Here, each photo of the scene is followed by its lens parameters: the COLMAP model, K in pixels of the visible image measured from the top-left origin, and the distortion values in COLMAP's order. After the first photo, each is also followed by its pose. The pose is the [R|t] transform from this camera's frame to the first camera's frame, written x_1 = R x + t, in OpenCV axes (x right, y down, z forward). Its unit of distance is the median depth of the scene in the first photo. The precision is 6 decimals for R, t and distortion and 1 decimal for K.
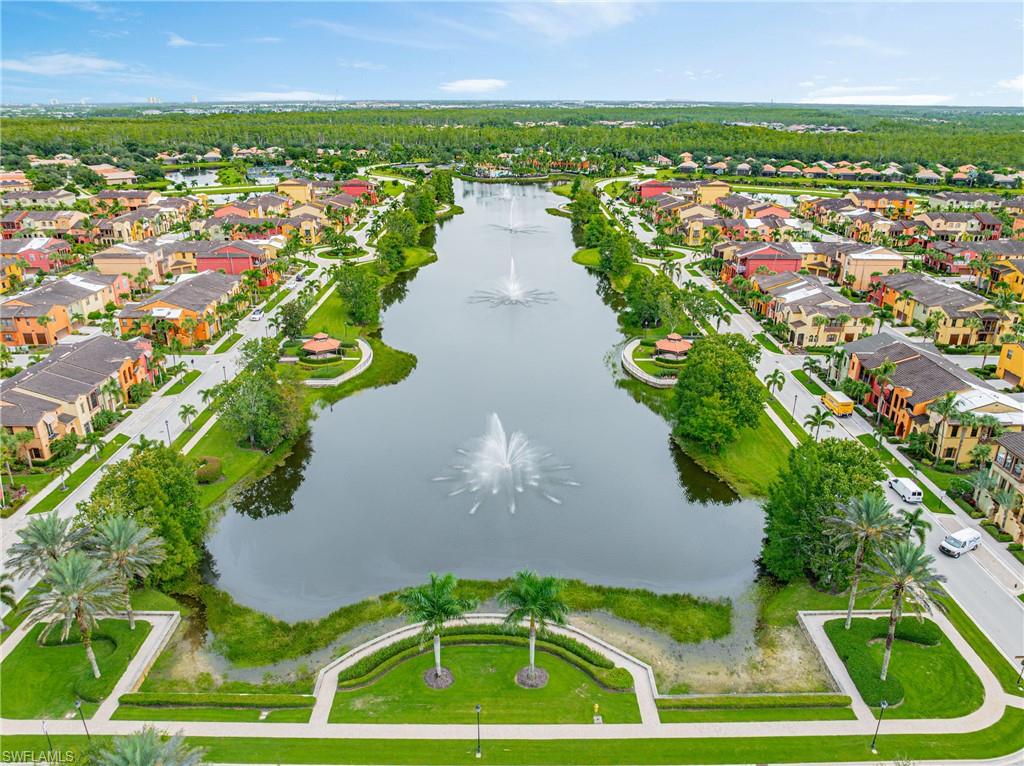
lens RADIAL K [[736.5, 0, 512.0], [0, 736.5, 383.0], [0, 0, 1]] dist [-0.053146, 0.007220]
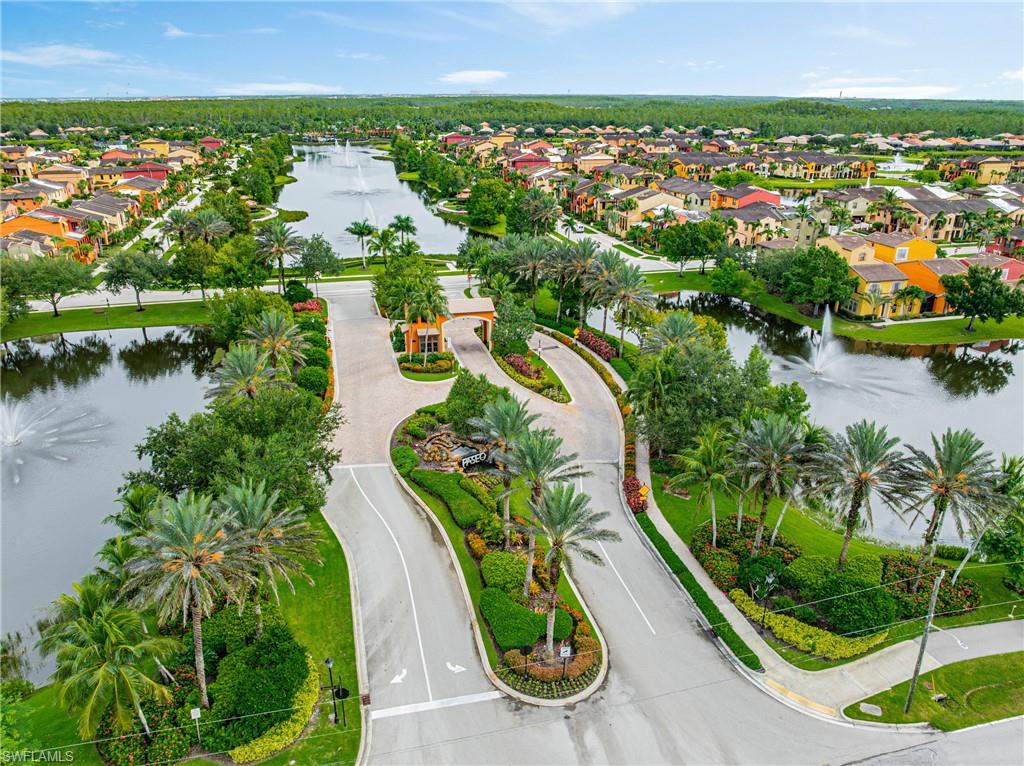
lens RADIAL K [[736.5, 0, 512.0], [0, 736.5, 383.0], [0, 0, 1]] dist [-0.053146, 0.007220]
pose [[0.969927, -0.086354, 0.227563, -0.038204], [0.084515, 0.996263, 0.017830, 0.140057], [-0.228253, 0.001939, 0.973600, -0.257353]]
